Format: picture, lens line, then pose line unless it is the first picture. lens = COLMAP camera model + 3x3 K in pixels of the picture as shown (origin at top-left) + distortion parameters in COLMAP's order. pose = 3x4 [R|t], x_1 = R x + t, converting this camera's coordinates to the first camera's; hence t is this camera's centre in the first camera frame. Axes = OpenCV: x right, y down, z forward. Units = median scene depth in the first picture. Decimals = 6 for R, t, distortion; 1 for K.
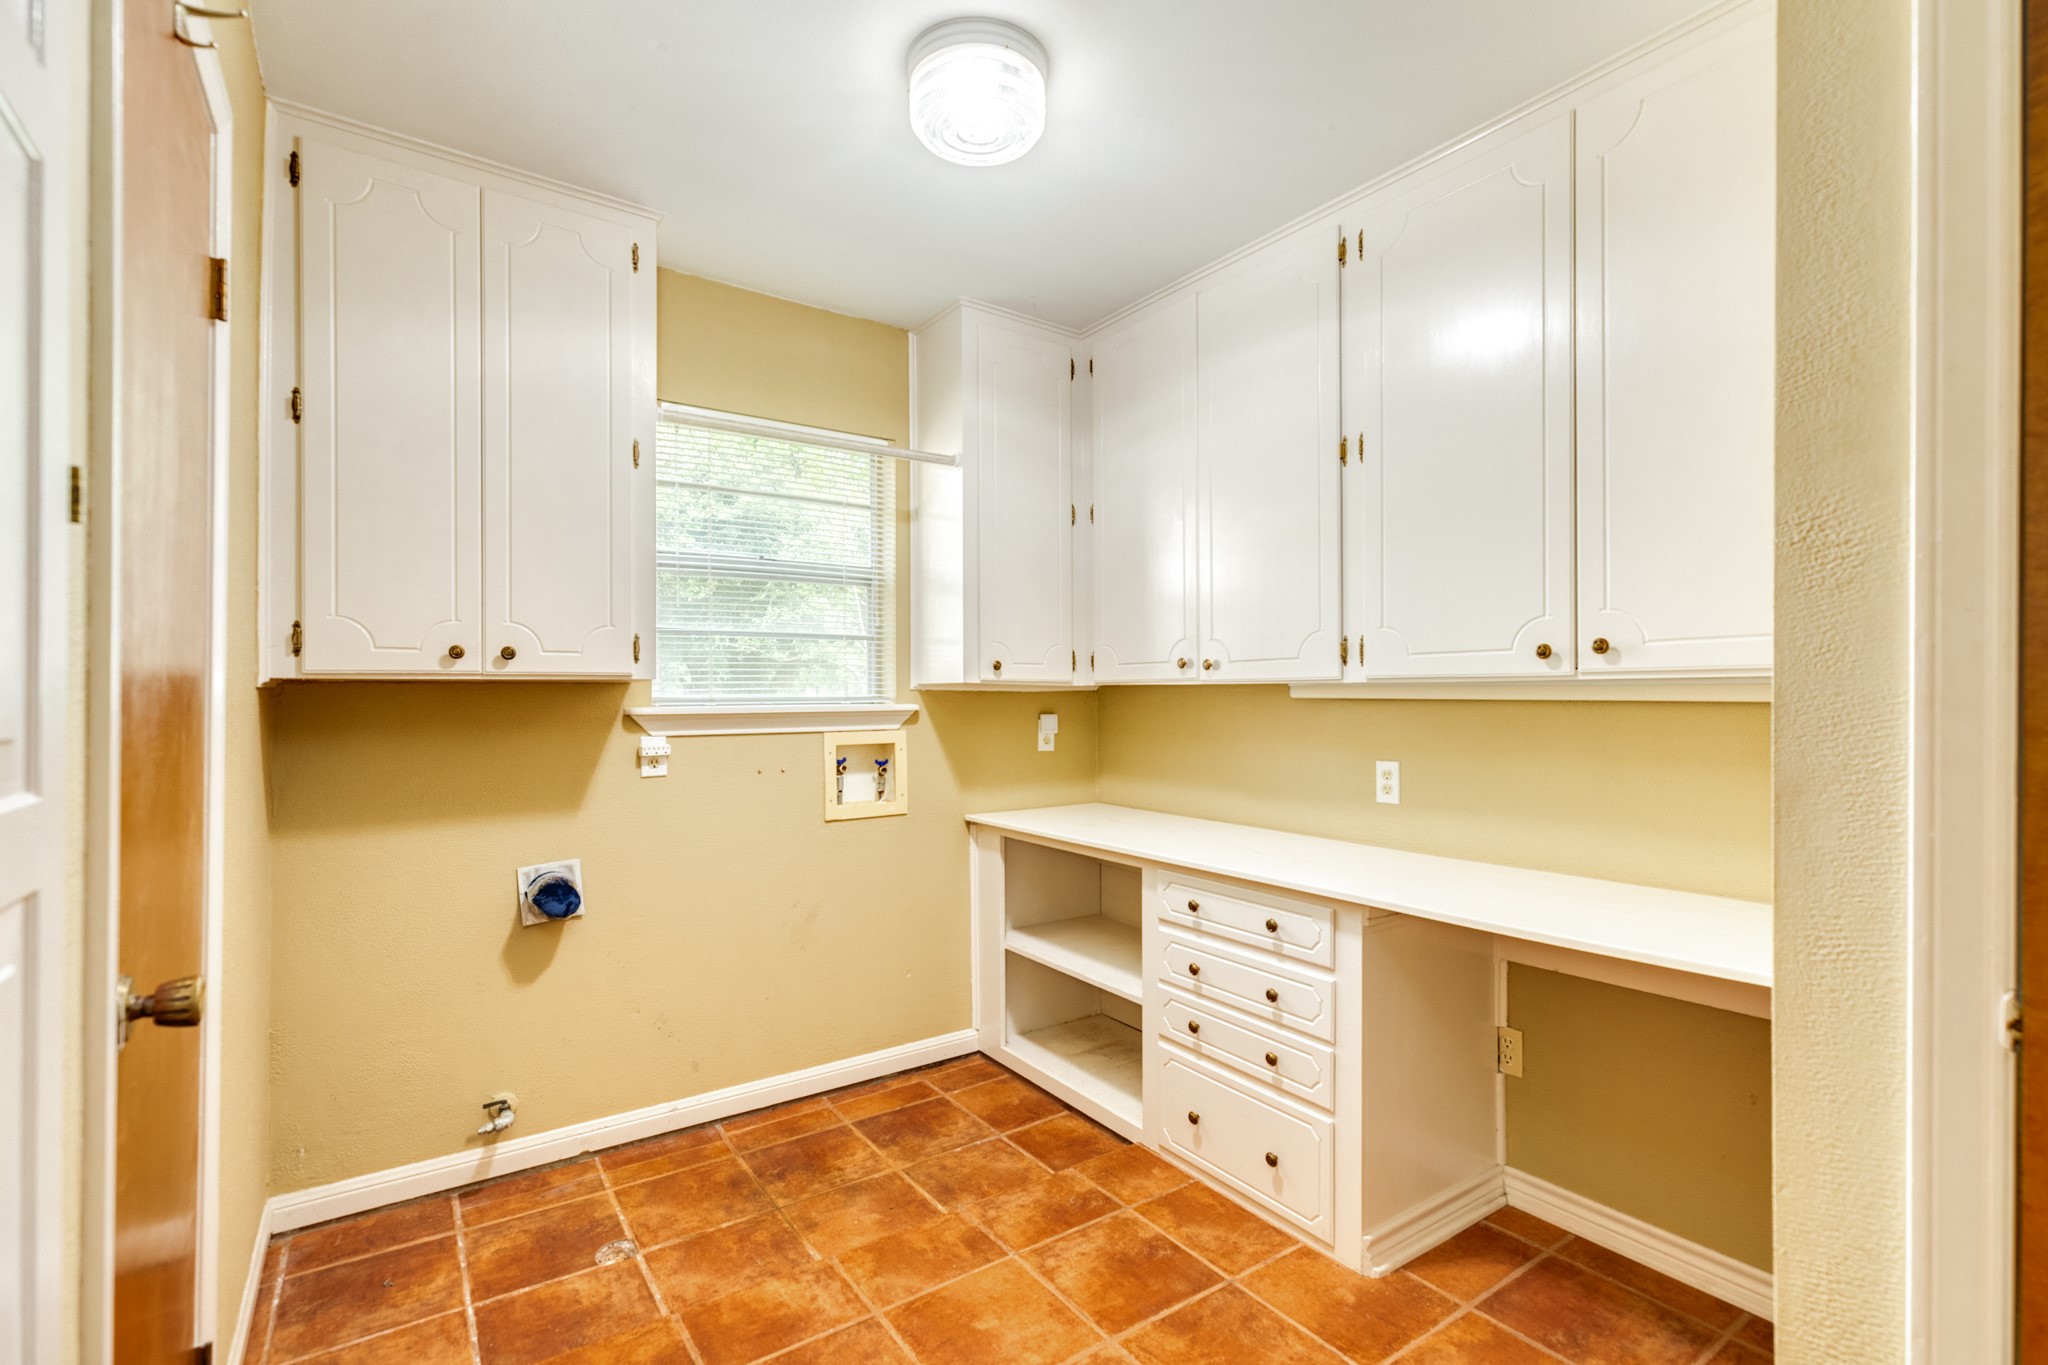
lens RADIAL K [[917.1, 0, 1031.1], [0, 917.1, 695.2], [0, 0, 1]] dist [0.008275, -0.000337]
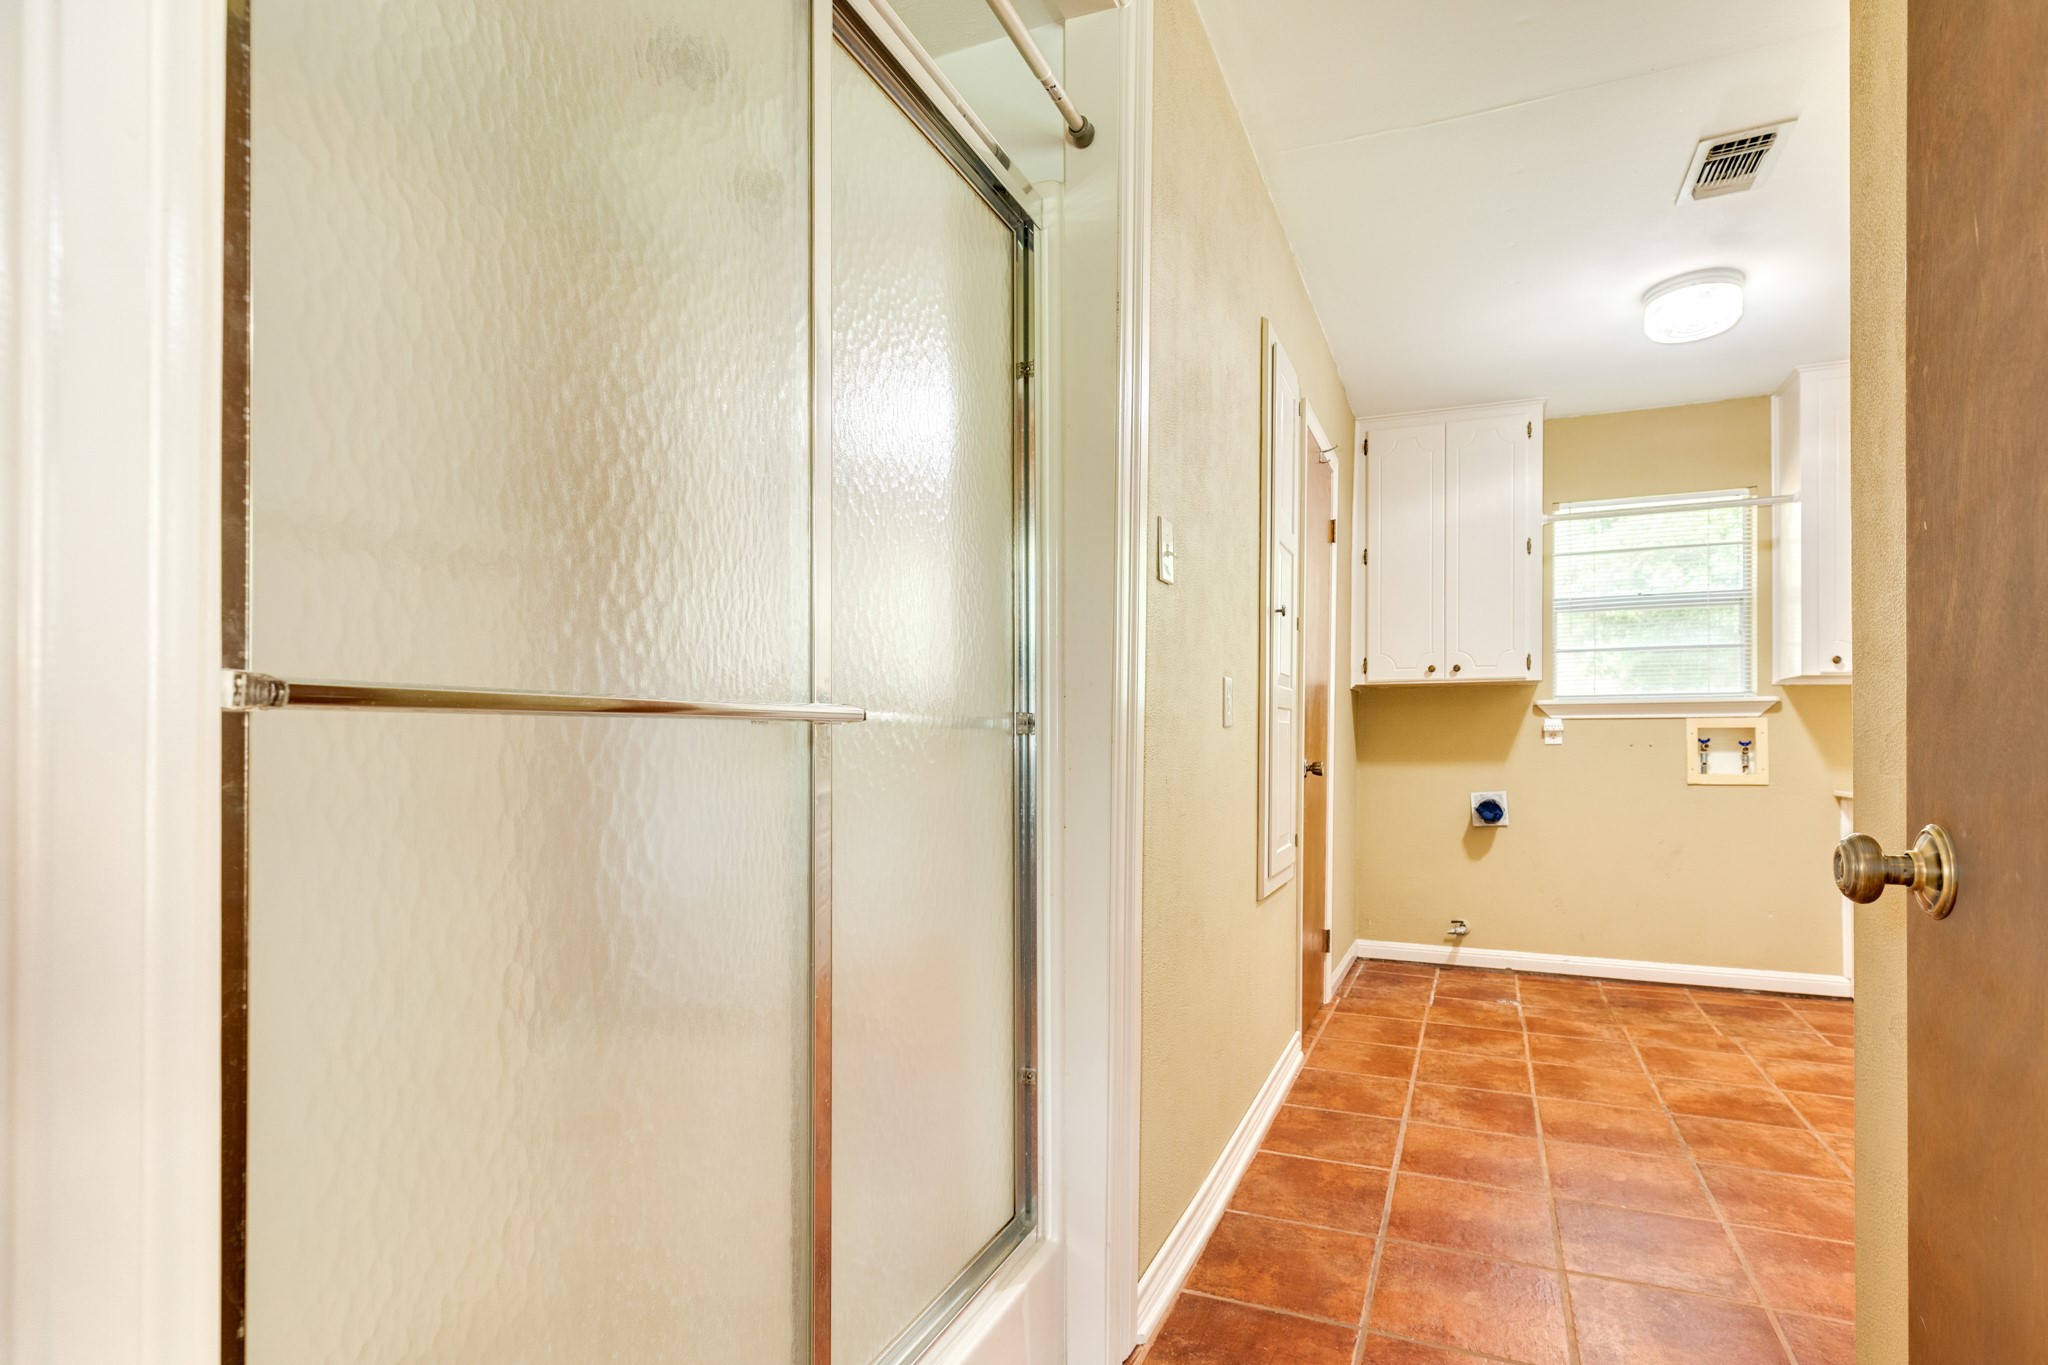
lens RADIAL K [[1029.0, 0, 1028.7], [0, 1029.0, 737.5], [0, 0, 1]] dist [-0.000323, 0.000101]
pose [[0.505900, -0.001228, -0.862591, 0.683253], [-0.005038, 0.999978, -0.004378, 0.093572], [0.862578, 0.006561, 0.505882, -0.692401]]
